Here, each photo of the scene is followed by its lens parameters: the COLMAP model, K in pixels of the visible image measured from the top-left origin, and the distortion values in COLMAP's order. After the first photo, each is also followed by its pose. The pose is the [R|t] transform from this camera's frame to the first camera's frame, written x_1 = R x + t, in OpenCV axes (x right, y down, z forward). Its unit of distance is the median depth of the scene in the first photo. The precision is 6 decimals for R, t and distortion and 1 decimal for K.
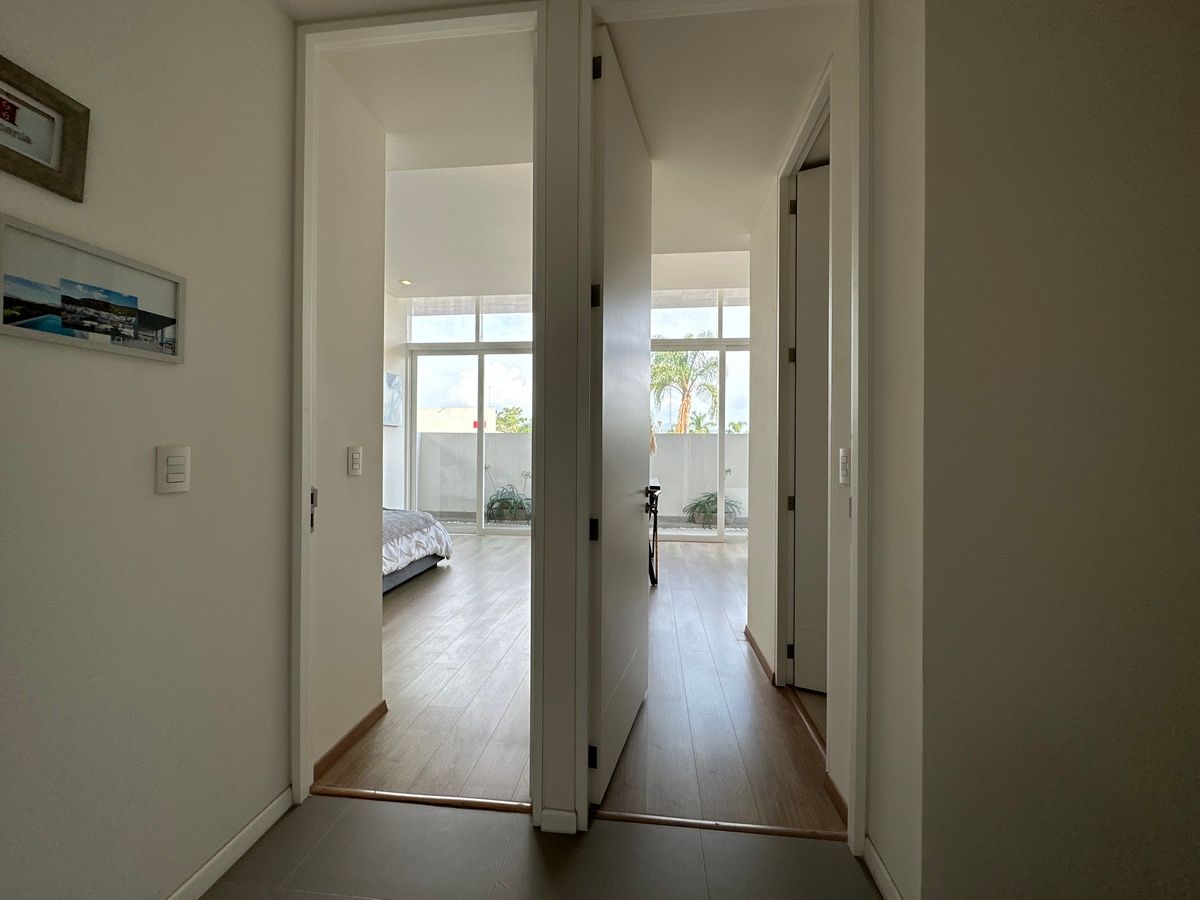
lens RADIAL K [[484.8, 0, 600.0], [0, 484.8, 450.0], [0, 0, 1]] dist [-0.001191, -0.000020]
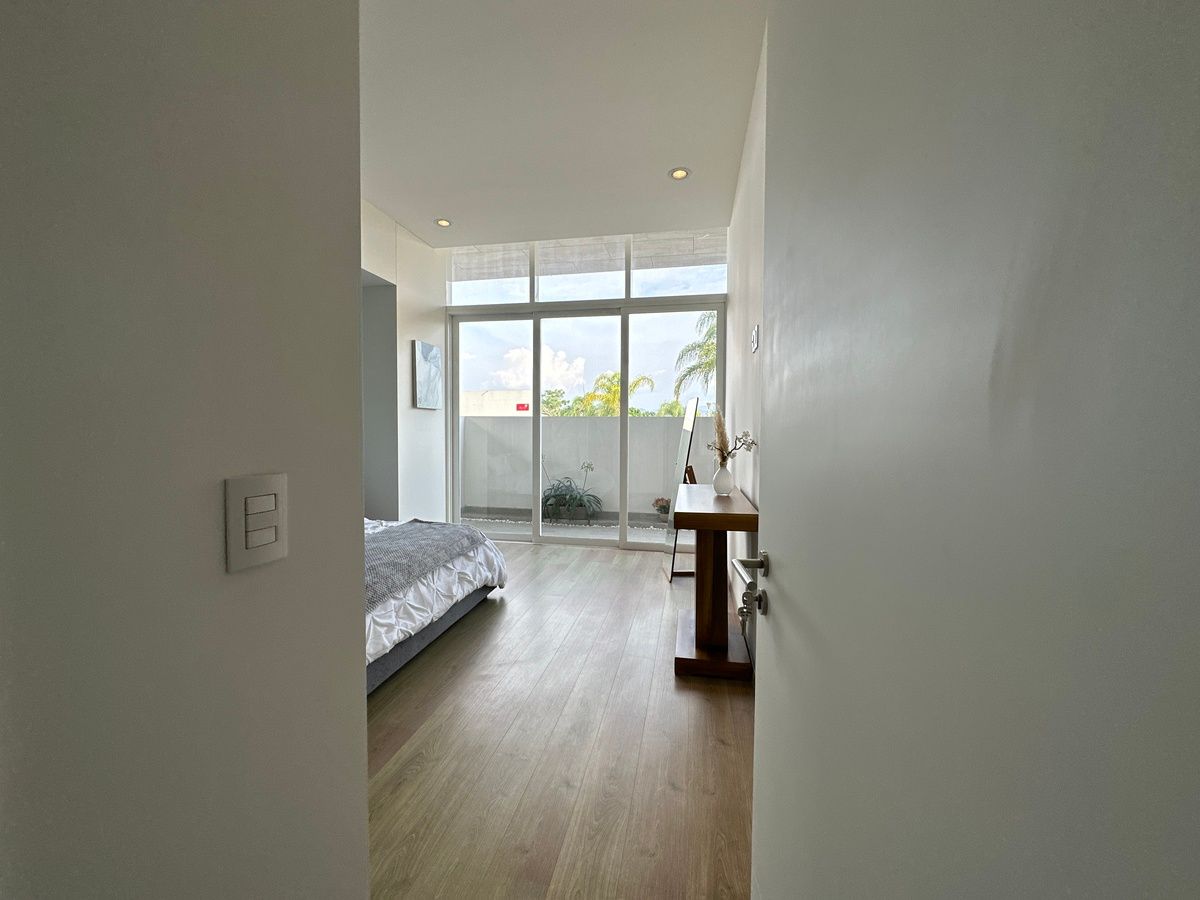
lens RADIAL K [[479.6, 0, 600.0], [0, 479.6, 450.0], [0, 0, 1]] dist [0.001319, 0.000006]
pose [[0.996777, 0.002323, -0.080187, -0.081574], [0.000682, 0.999299, 0.037429, -0.011274], [0.080218, -0.037363, 0.996077, 0.224505]]
